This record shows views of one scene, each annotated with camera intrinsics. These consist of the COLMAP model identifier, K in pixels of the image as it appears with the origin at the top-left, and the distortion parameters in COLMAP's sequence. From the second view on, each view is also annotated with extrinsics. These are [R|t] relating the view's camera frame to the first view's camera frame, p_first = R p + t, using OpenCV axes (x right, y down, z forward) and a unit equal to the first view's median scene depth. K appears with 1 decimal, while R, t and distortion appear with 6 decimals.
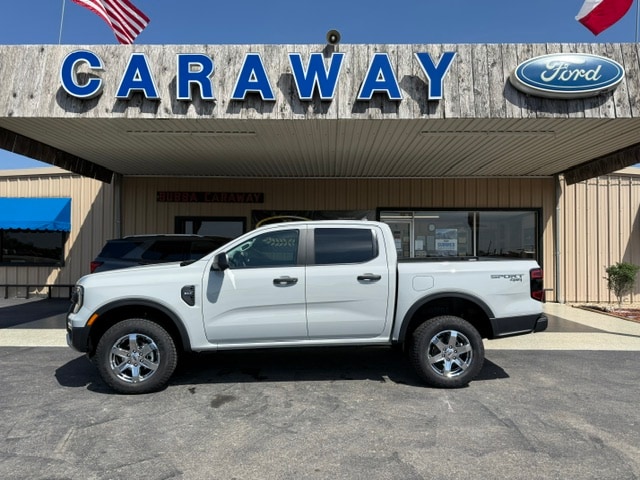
lens RADIAL K [[440.6, 0, 324.0], [0, 440.6, 241.0], [0, 0, 1]] dist [0.021633, -0.025013]
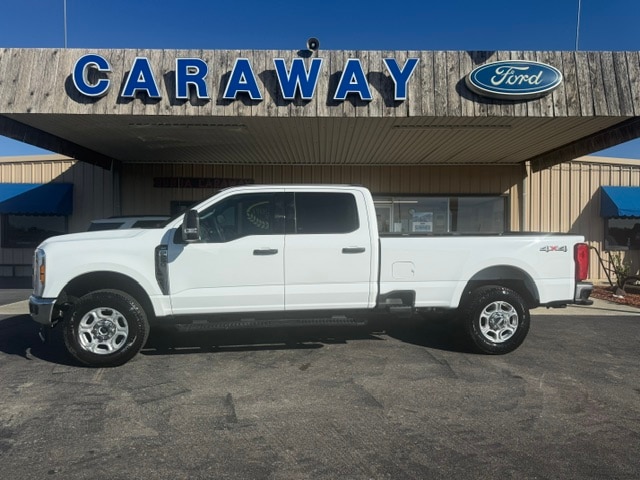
lens RADIAL K [[440.6, 0, 325.8], [0, 440.6, 239.7], [0, 0, 1]] dist [0.021633, -0.025013]
pose [[0.999786, -0.001039, 0.020685, 0.030311], [0.000380, 0.999492, 0.031870, 0.009054], [-0.020707, -0.031855, 0.999278, -0.163697]]
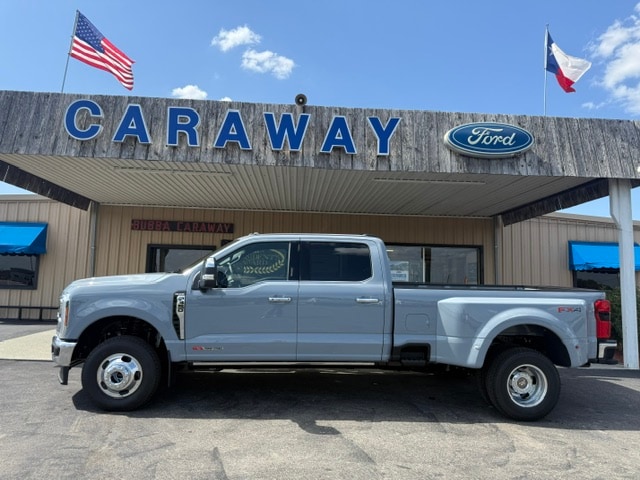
lens RADIAL K [[440.6, 0, 317.6], [0, 440.6, 237.2], [0, 0, 1]] dist [0.021633, -0.025013]
pose [[0.997298, 0.028881, 0.067552, -0.004550], [-0.023529, 0.996619, -0.078723, 0.005079], [-0.069597, 0.076920, 0.994605, -0.174294]]
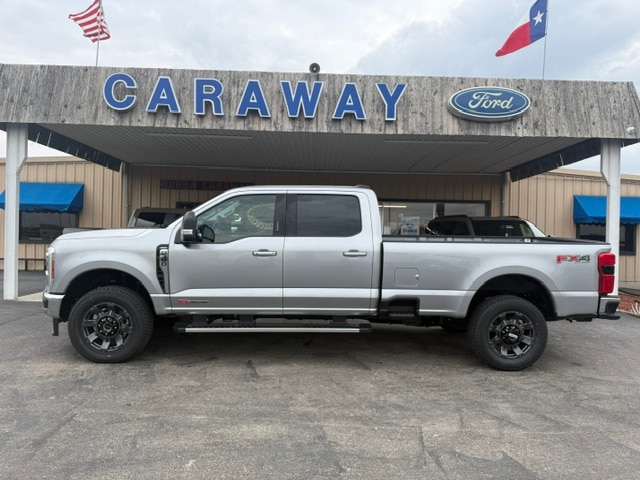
lens RADIAL K [[440.6, 0, 325.1], [0, 440.6, 241.9], [0, 0, 1]] dist [0.021633, -0.025013]
pose [[0.999033, 0.015344, 0.041209, 0.005164], [-0.016702, 0.999322, 0.032808, 0.008519], [-0.040677, -0.033465, 0.998612, -0.329323]]
